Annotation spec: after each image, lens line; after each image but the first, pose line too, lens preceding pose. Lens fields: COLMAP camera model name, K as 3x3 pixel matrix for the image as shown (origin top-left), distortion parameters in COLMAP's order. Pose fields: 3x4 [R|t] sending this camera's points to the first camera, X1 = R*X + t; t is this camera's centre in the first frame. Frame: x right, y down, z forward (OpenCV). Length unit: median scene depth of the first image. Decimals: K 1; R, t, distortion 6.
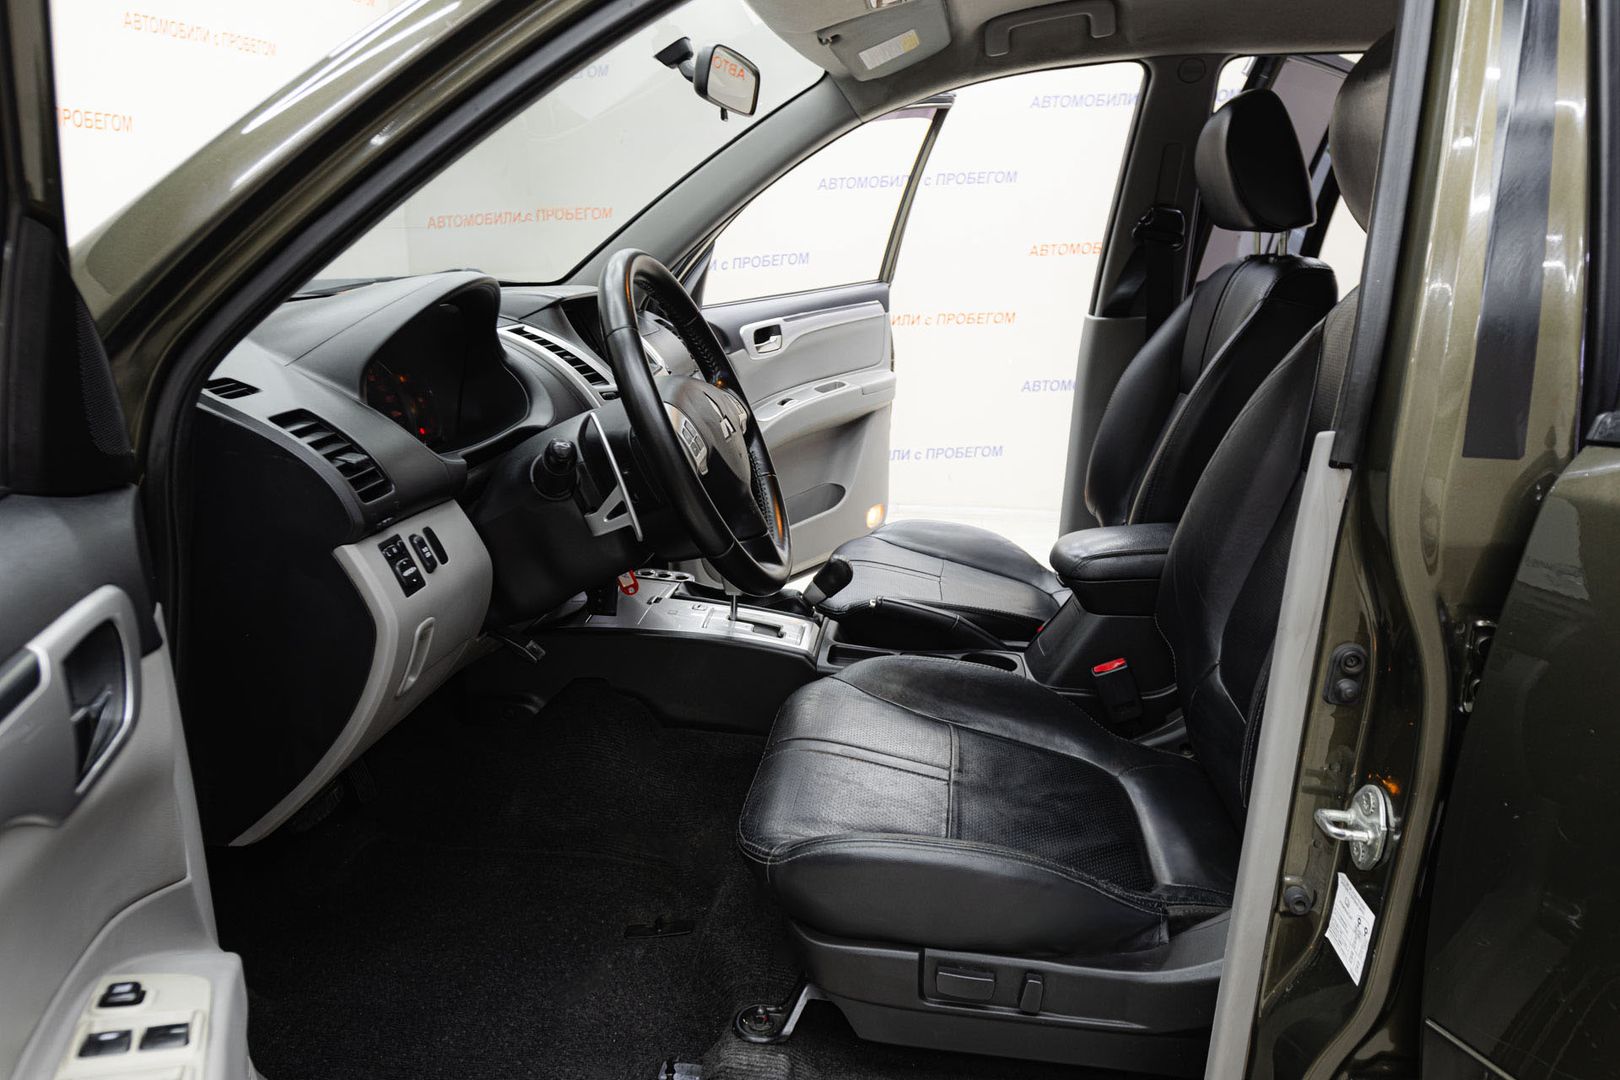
lens RADIAL K [[1169.3, 0, 810.0], [0, 1169.3, 540.0], [0, 0, 1]] dist [-0.004379, -0.004243]
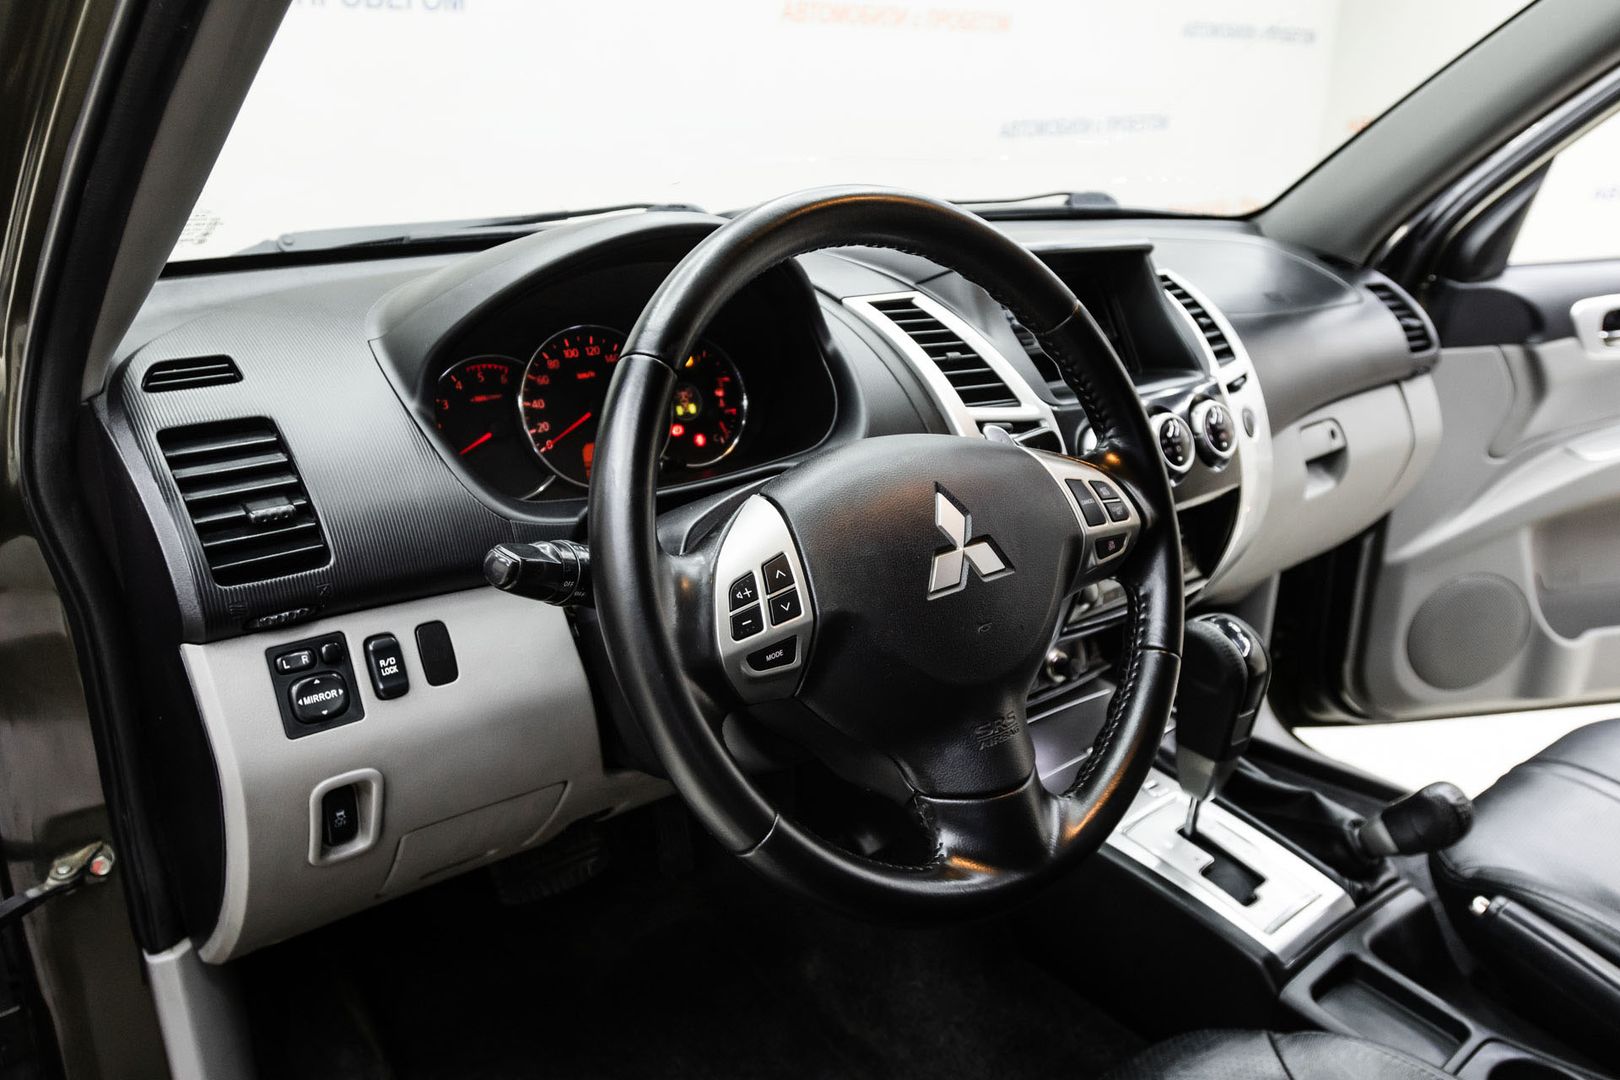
lens RADIAL K [[1169.3, 0, 810.0], [0, 1169.3, 540.0], [0, 0, 1]] dist [-0.004379, -0.004243]
pose [[0.702420, 0.230789, -0.673307, 0.244791], [-0.179857, 0.972825, 0.145820, -0.190922], [0.688663, 0.018672, 0.724841, 0.699804]]
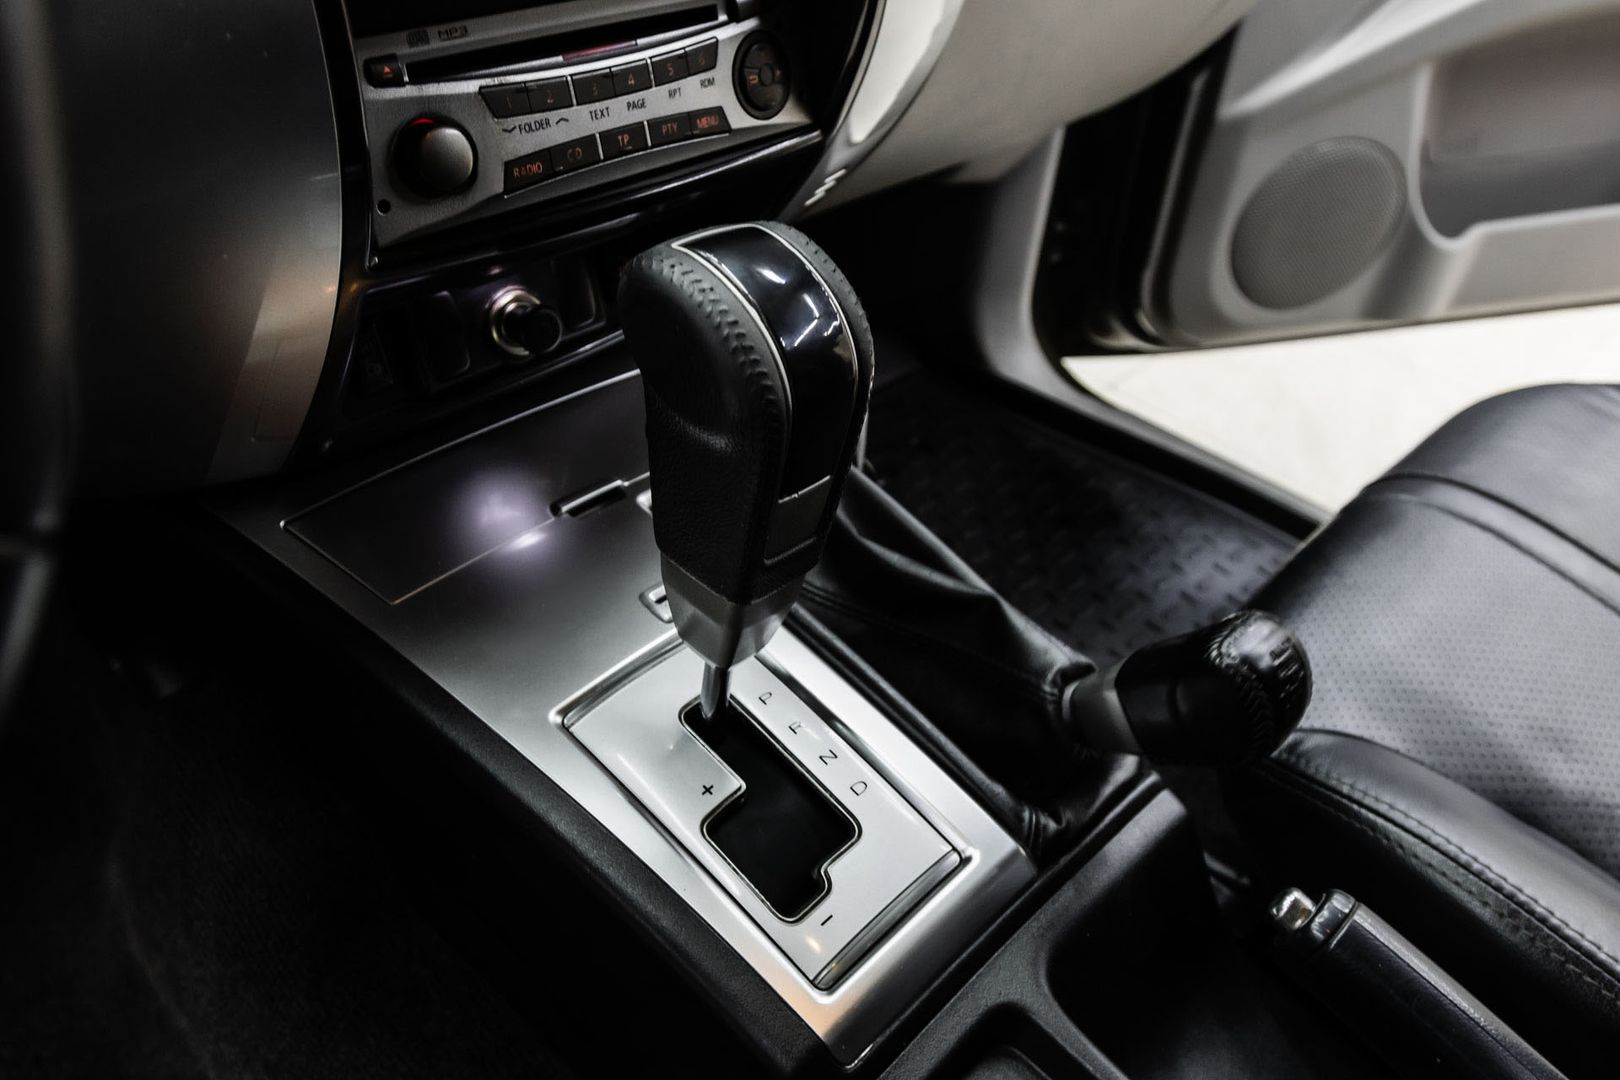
lens RADIAL K [[1169.3, 0, 810.0], [0, 1169.3, 540.0], [0, 0, 1]] dist [-0.004379, -0.004243]
pose [[0.780456, 0.432904, -0.451090, 0.082870], [-0.215478, 0.863544, 0.455917, -0.141696], [0.586905, -0.258623, 0.767240, 1.272729]]
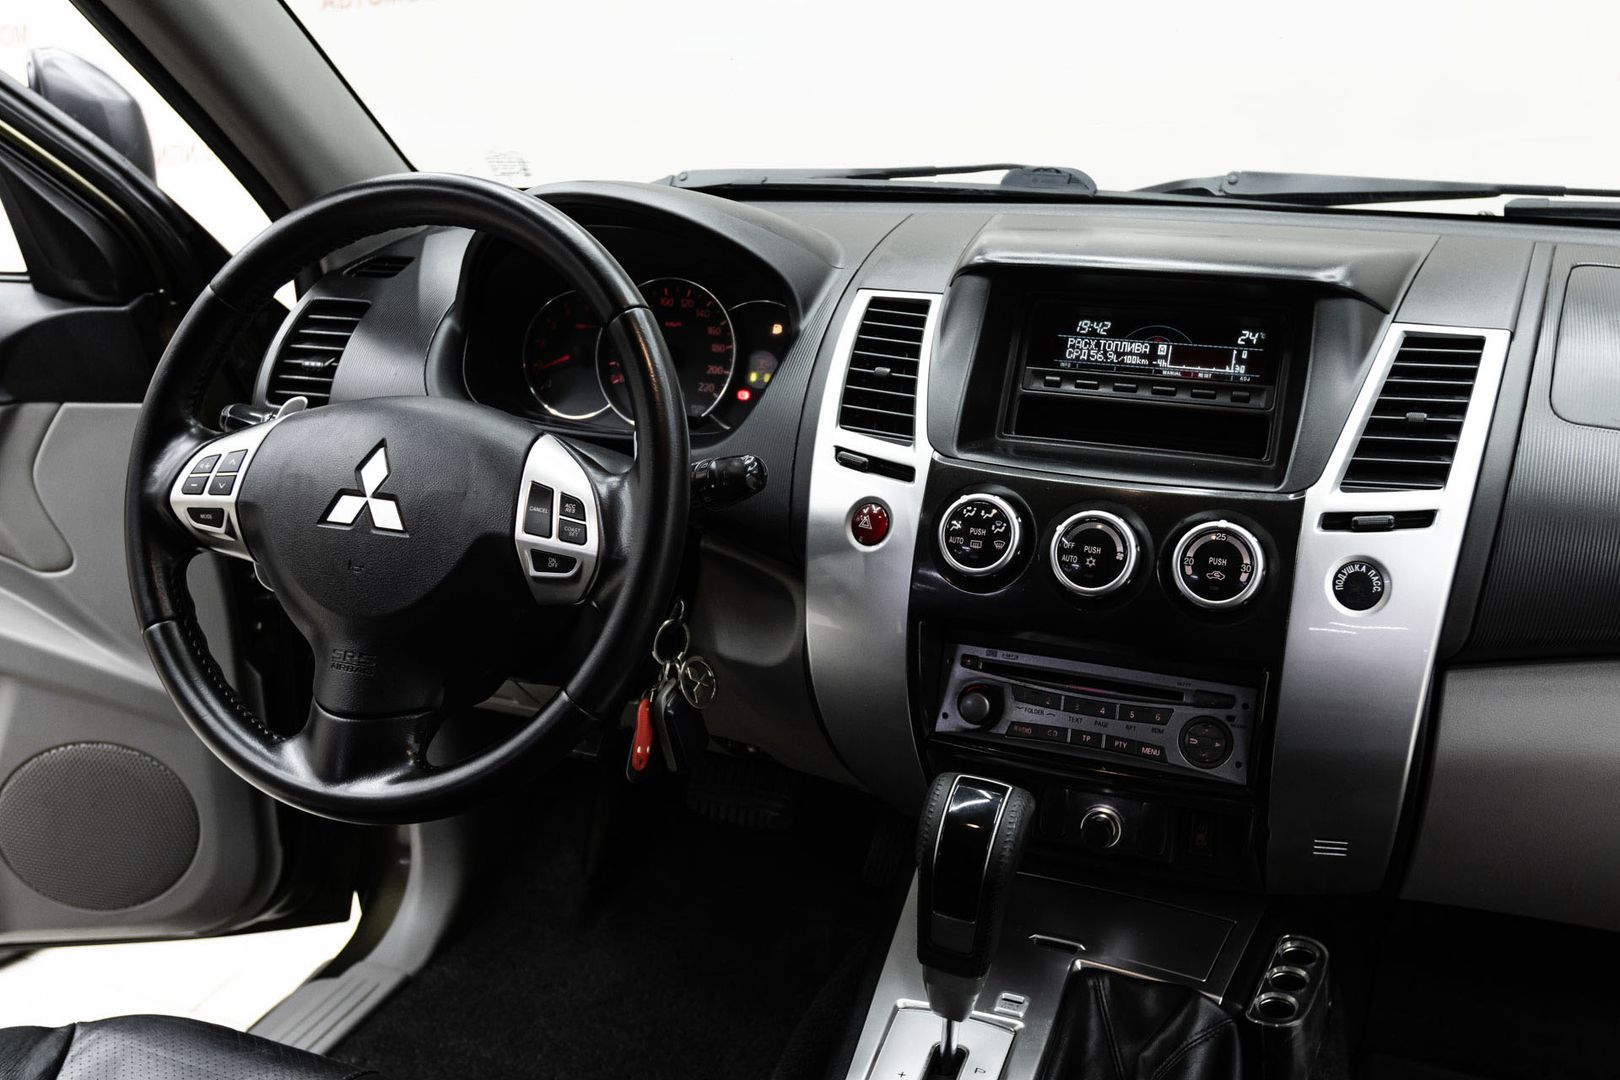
lens RADIAL K [[1481.4, 0, 810.0], [0, 1481.4, 540.0], [0, 0, 1]] dist [-0.011440, 0.007128]
pose [[-0.273910, 0.316187, -0.908295, 0.591225], [-0.230181, 0.895414, 0.381117, -0.459667], [0.933804, 0.313464, -0.172482, 1.527963]]
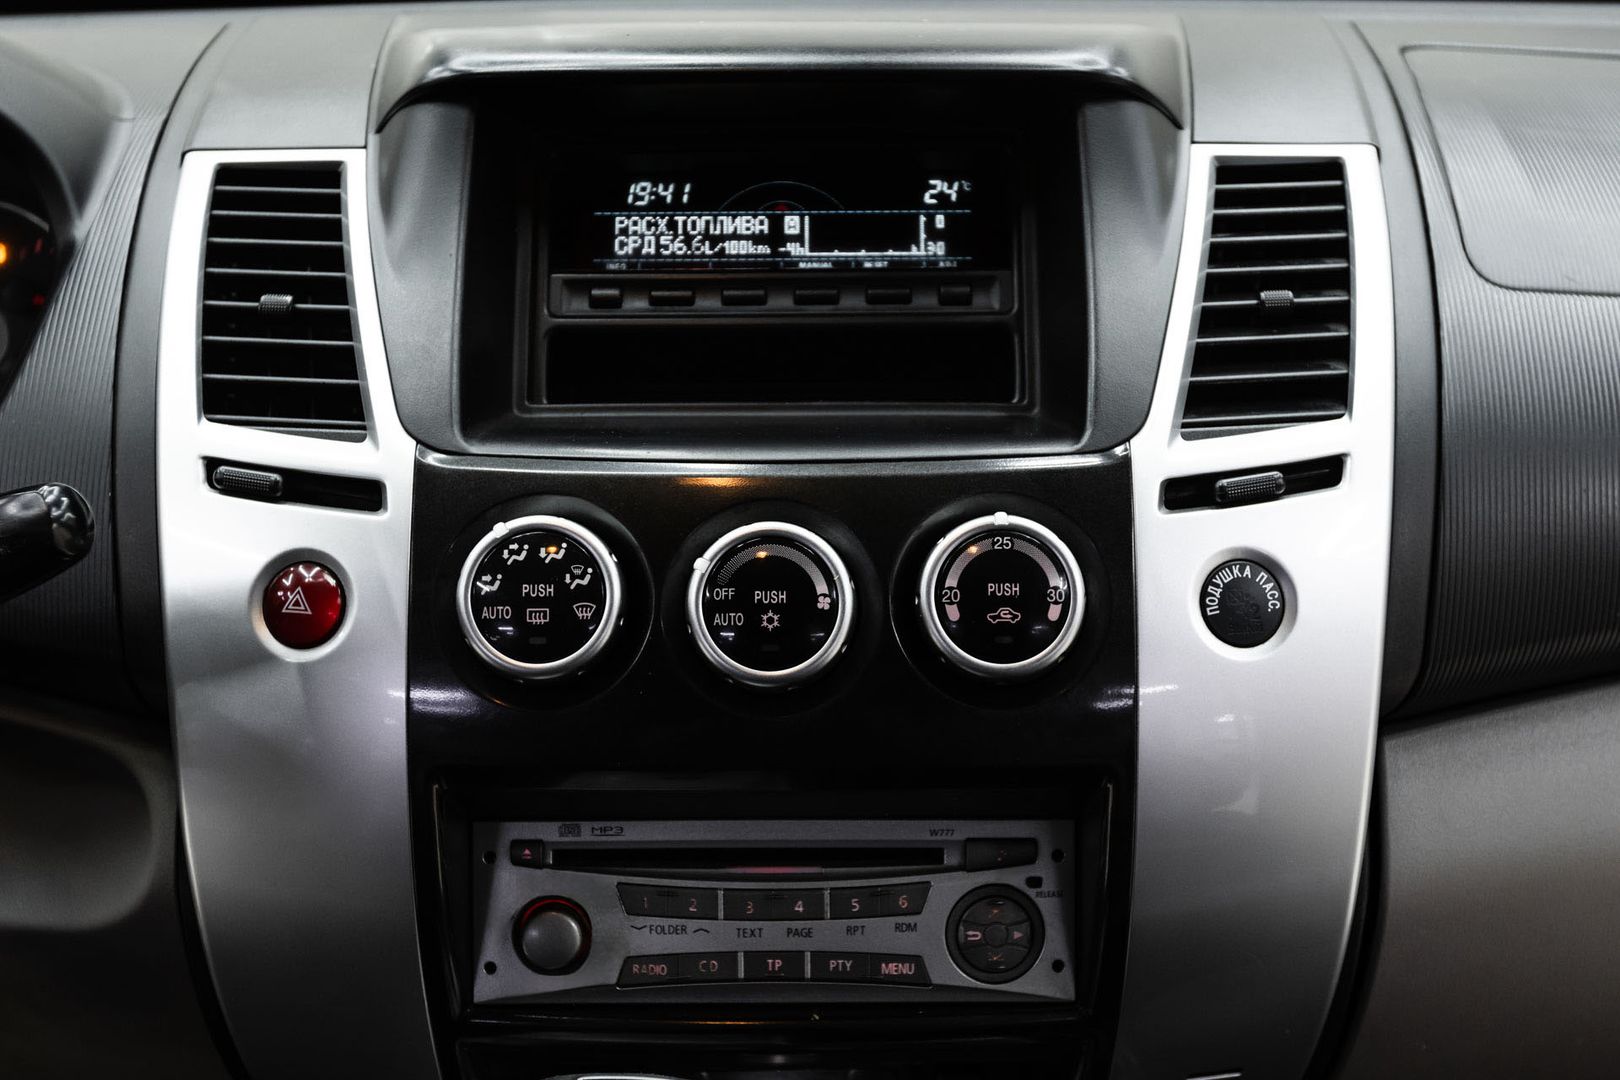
lens RADIAL K [[2496.6, 0, 810.0], [0, 2496.6, 540.0], [0, 0, 1]] dist [-0.009087, -0.051570]
pose [[0.105352, 0.279090, -0.954468, 0.487054], [-0.236669, 0.939268, 0.248522, -0.376054], [0.965862, 0.199711, 0.165006, 1.426412]]
